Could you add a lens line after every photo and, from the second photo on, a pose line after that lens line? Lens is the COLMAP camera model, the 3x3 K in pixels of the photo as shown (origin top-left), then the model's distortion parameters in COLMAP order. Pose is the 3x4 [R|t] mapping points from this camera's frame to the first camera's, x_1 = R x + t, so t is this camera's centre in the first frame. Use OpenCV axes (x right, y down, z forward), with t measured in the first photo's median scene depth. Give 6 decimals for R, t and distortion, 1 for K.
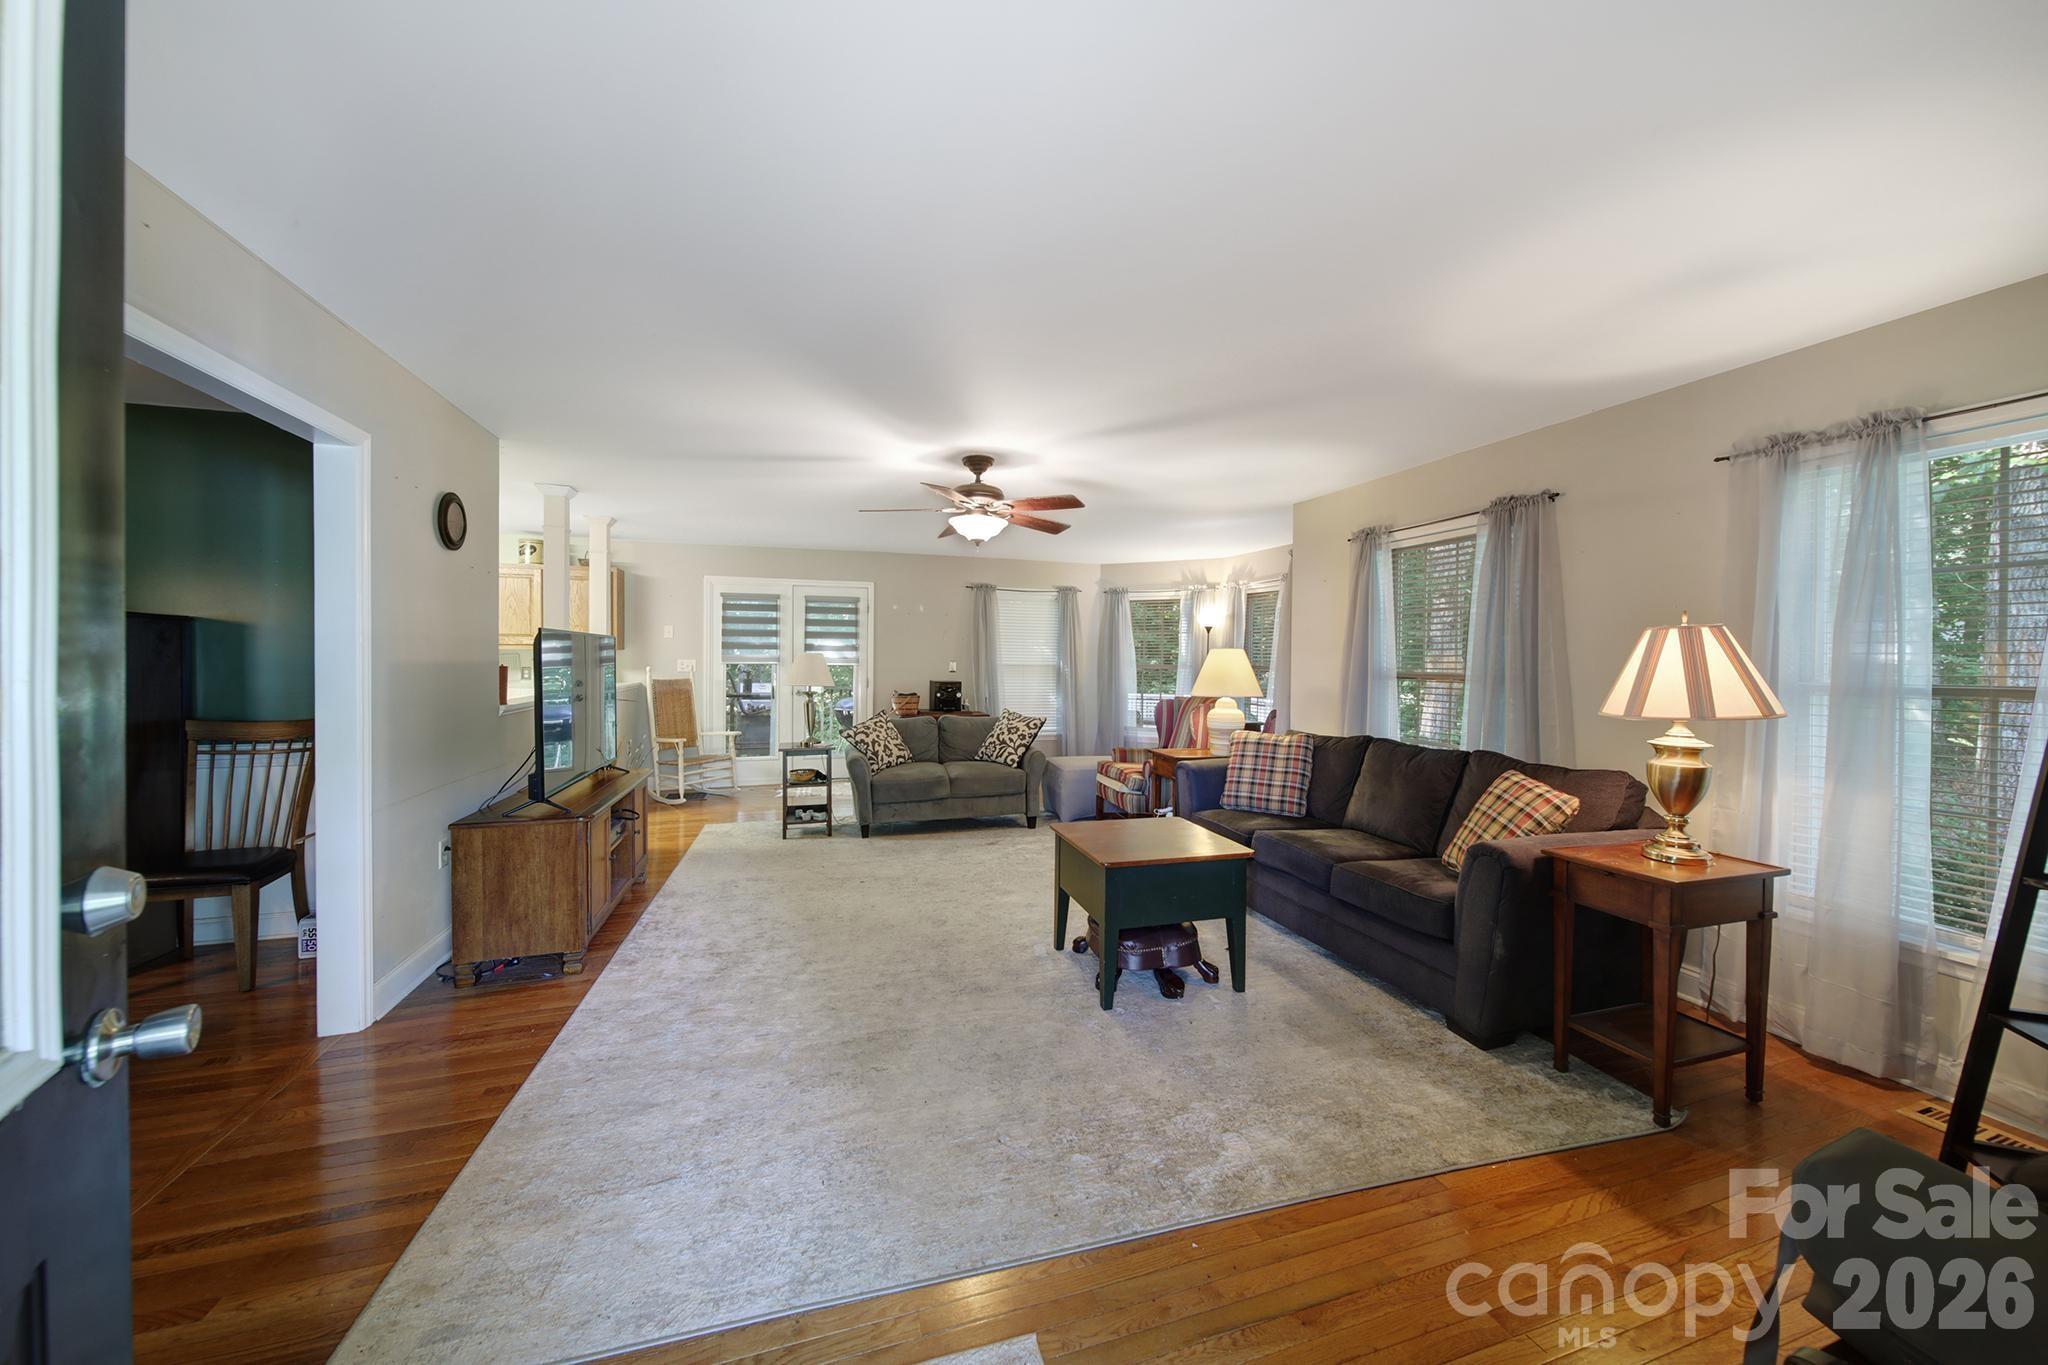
lens RADIAL K [[719.8, 0, 1024.7], [0, 719.8, 658.1], [0, 0, 1]] dist [-0.000763, -0.000333]
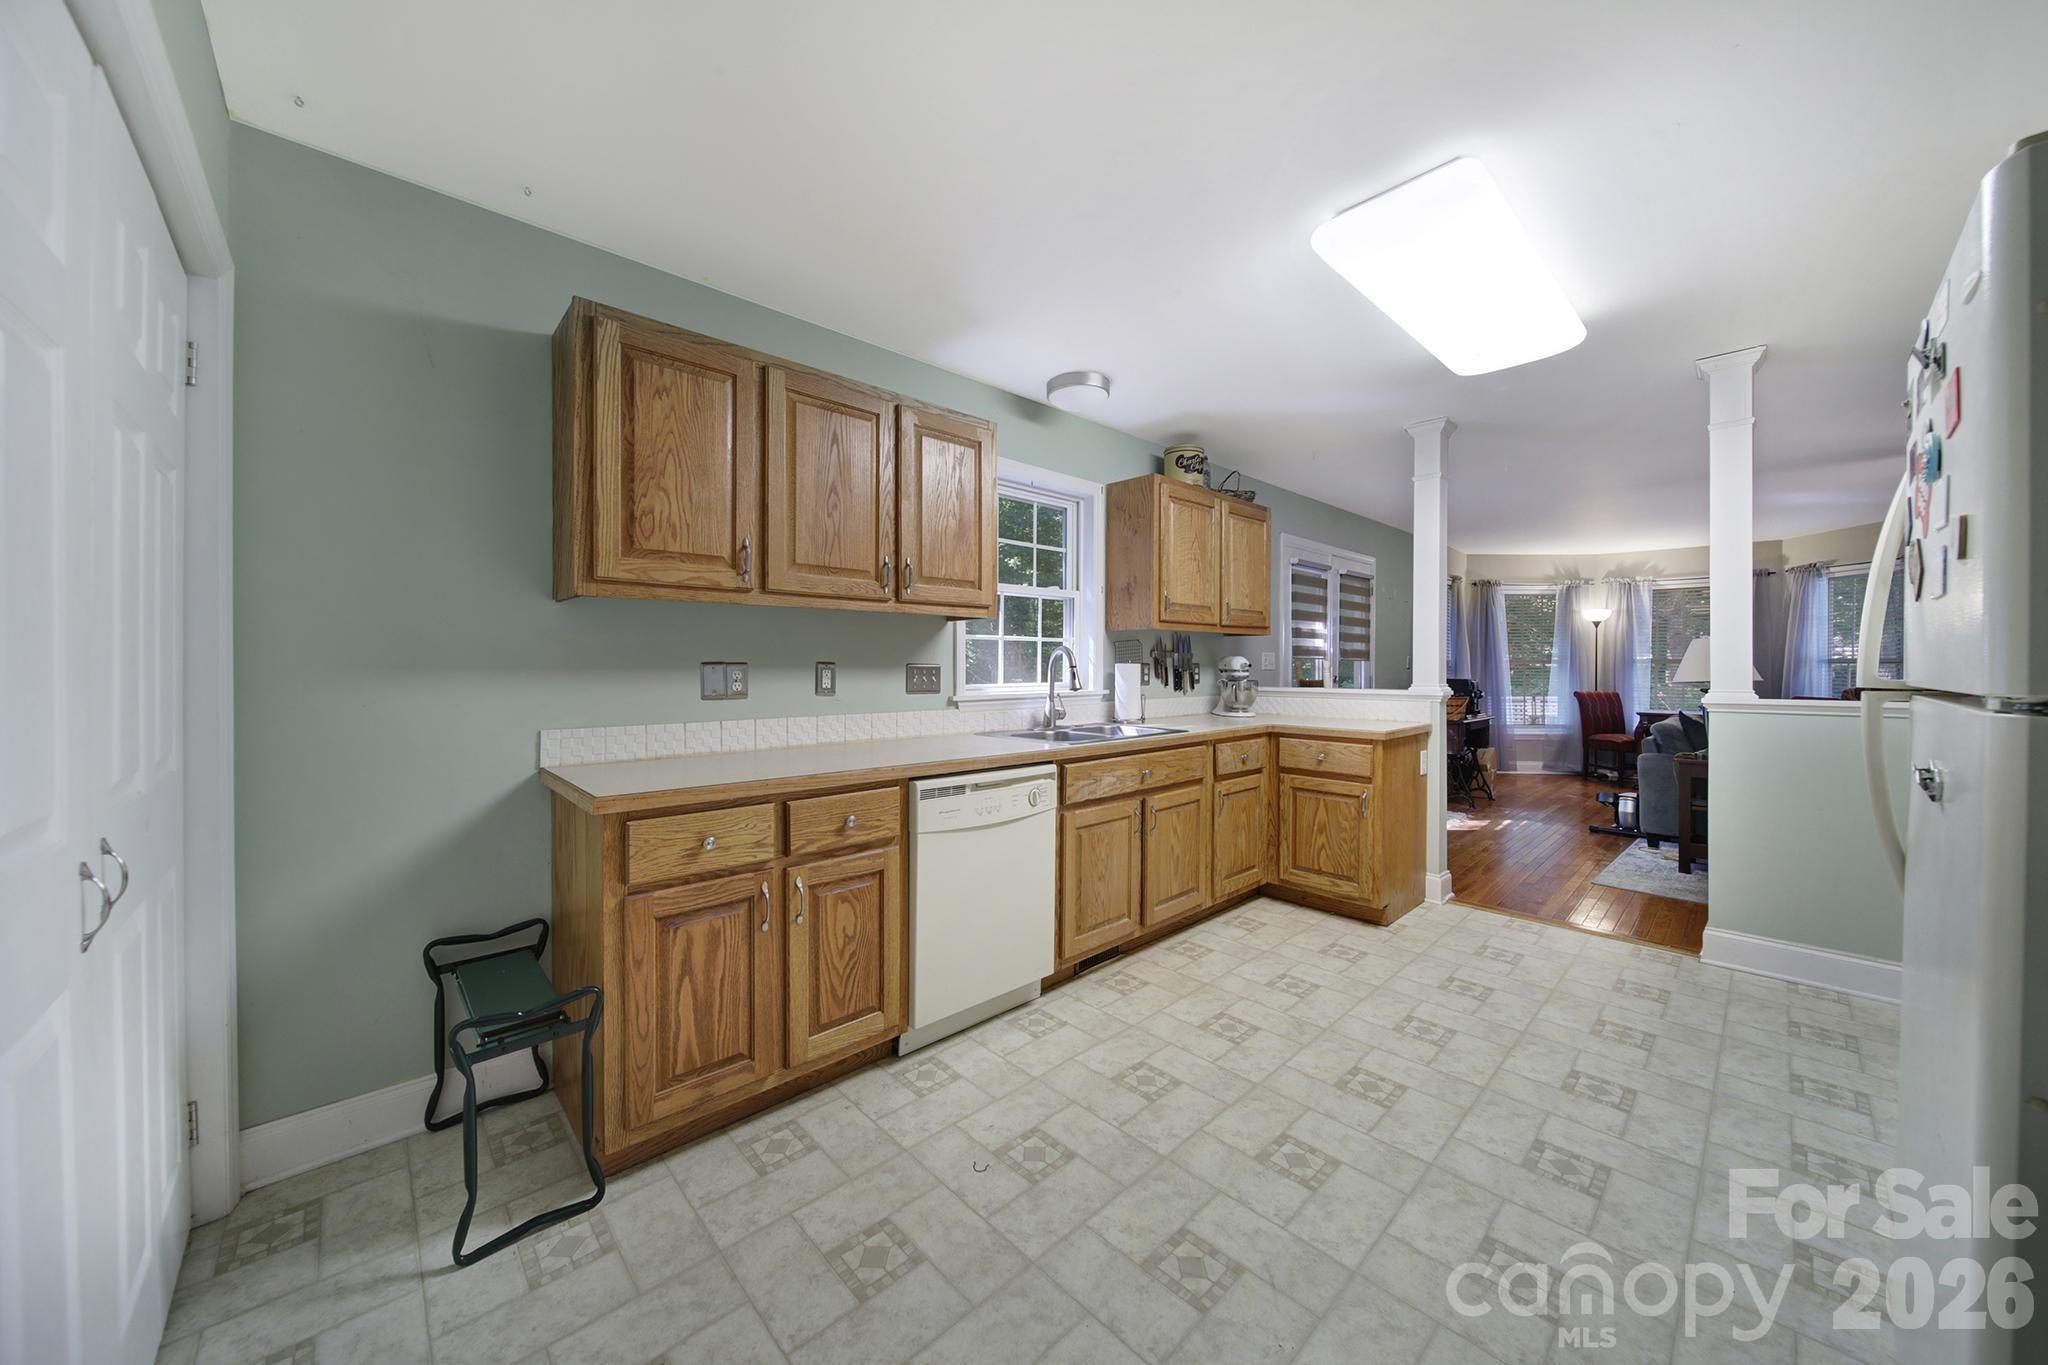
lens RADIAL K [[717.5, 0, 1020.9], [0, 717.5, 670.0], [0, 0, 1]] dist [-0.001227, -0.000168]
pose [[0.906106, -0.019943, 0.422581, -1.614862], [0.012617, 0.999718, 0.020128, -0.004879], [-0.422863, -0.012906, 0.906102, 0.718983]]
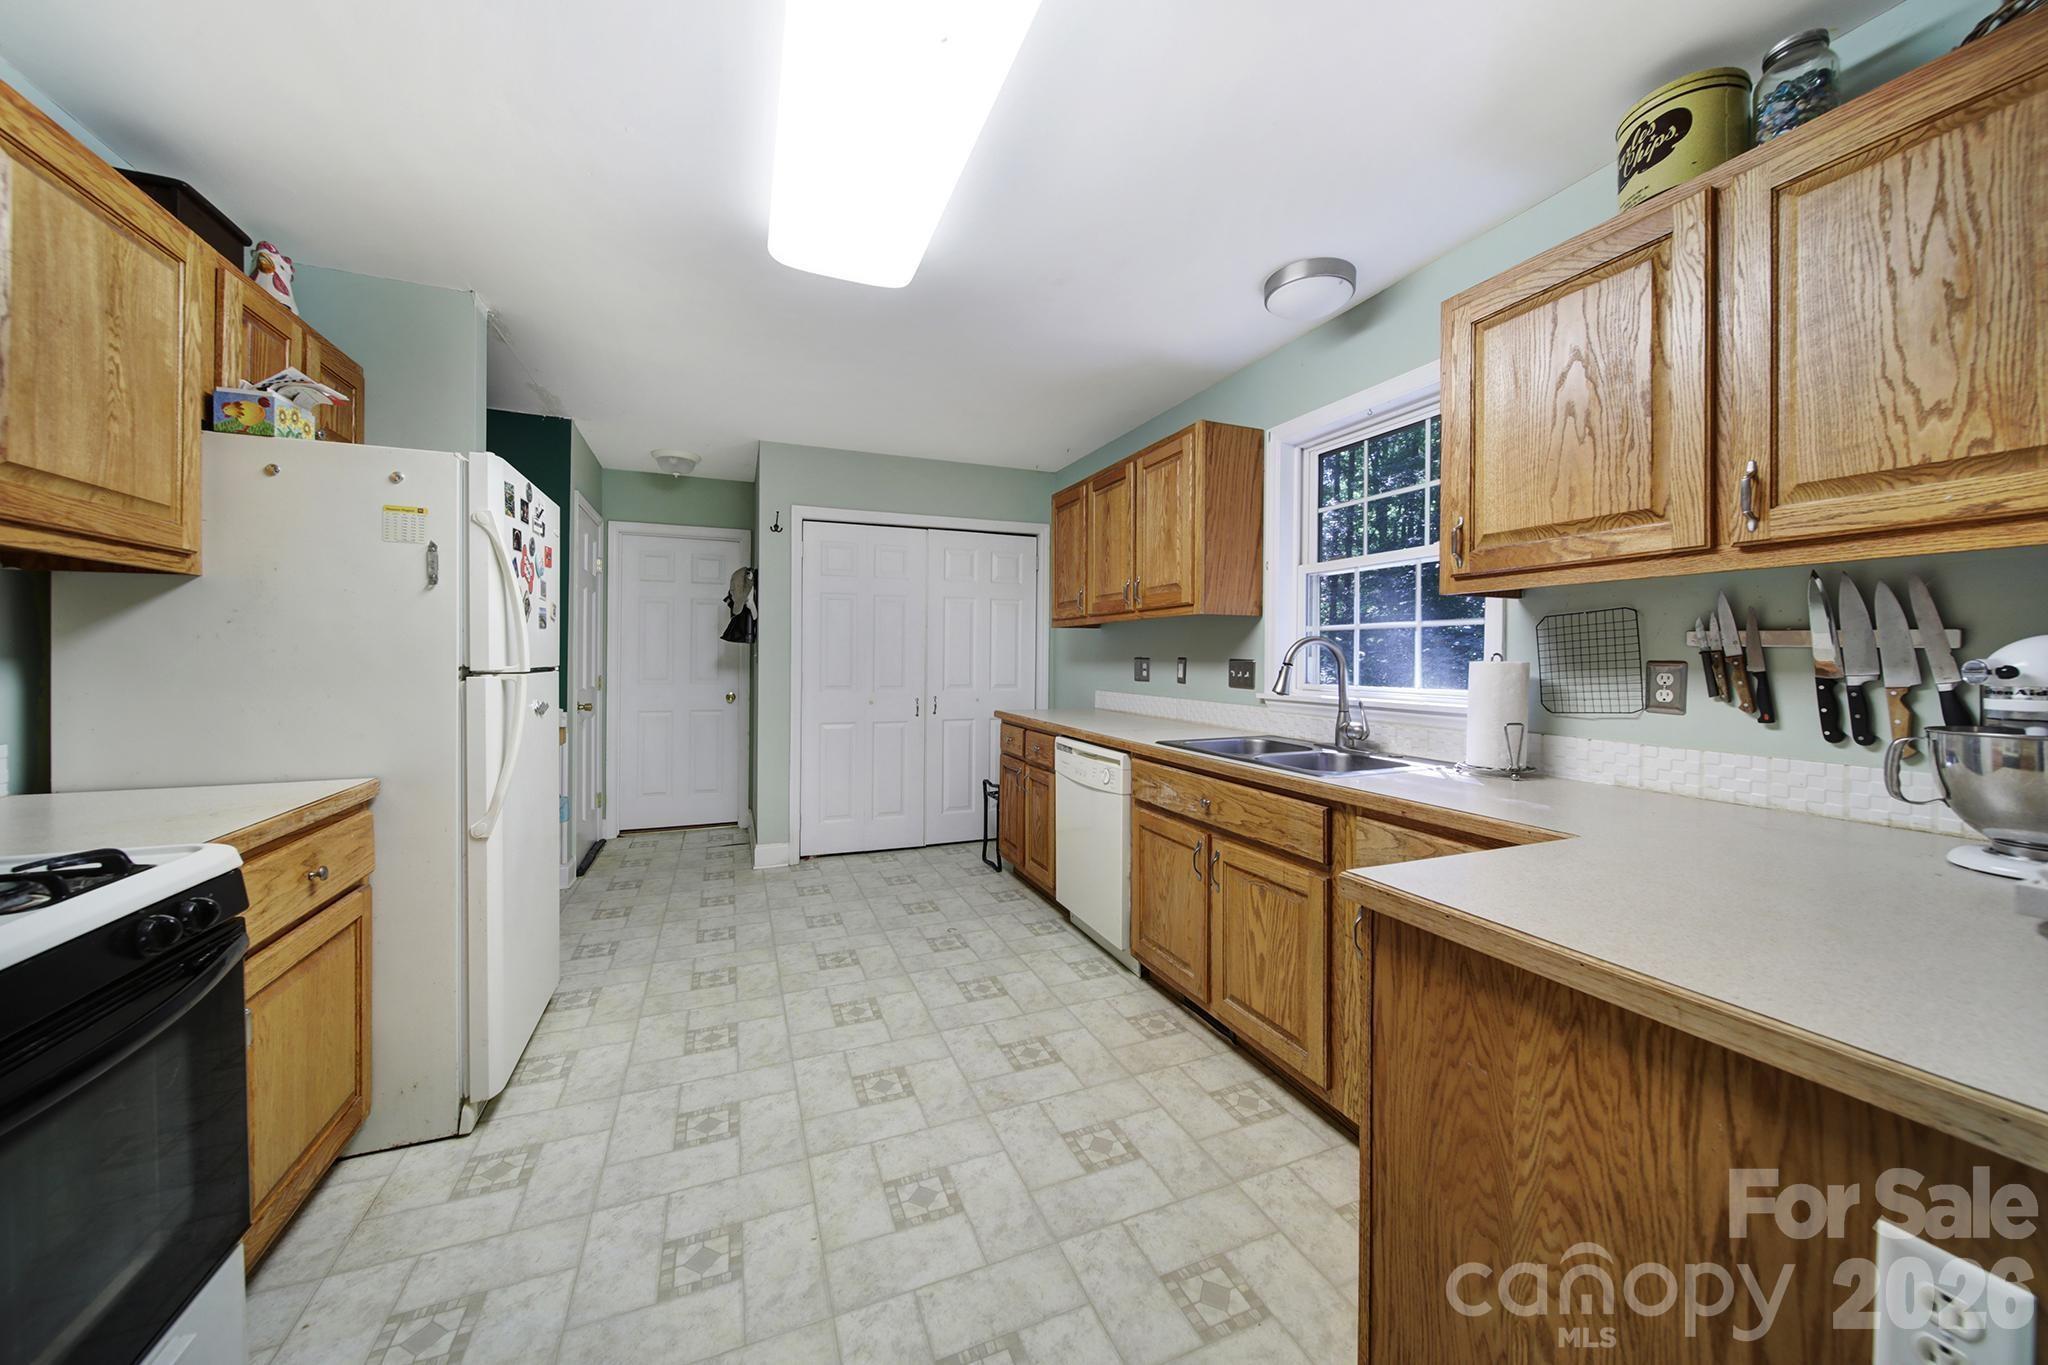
lens RADIAL K [[719.8, 0, 1024.7], [0, 719.8, 658.1], [0, 0, 1]] dist [-0.000763, -0.000333]
pose [[0.070673, -0.015011, -0.997387, -0.722829], [0.000621, 0.999887, -0.015005, 0.010770], [0.997499, 0.000441, 0.070675, 1.109865]]
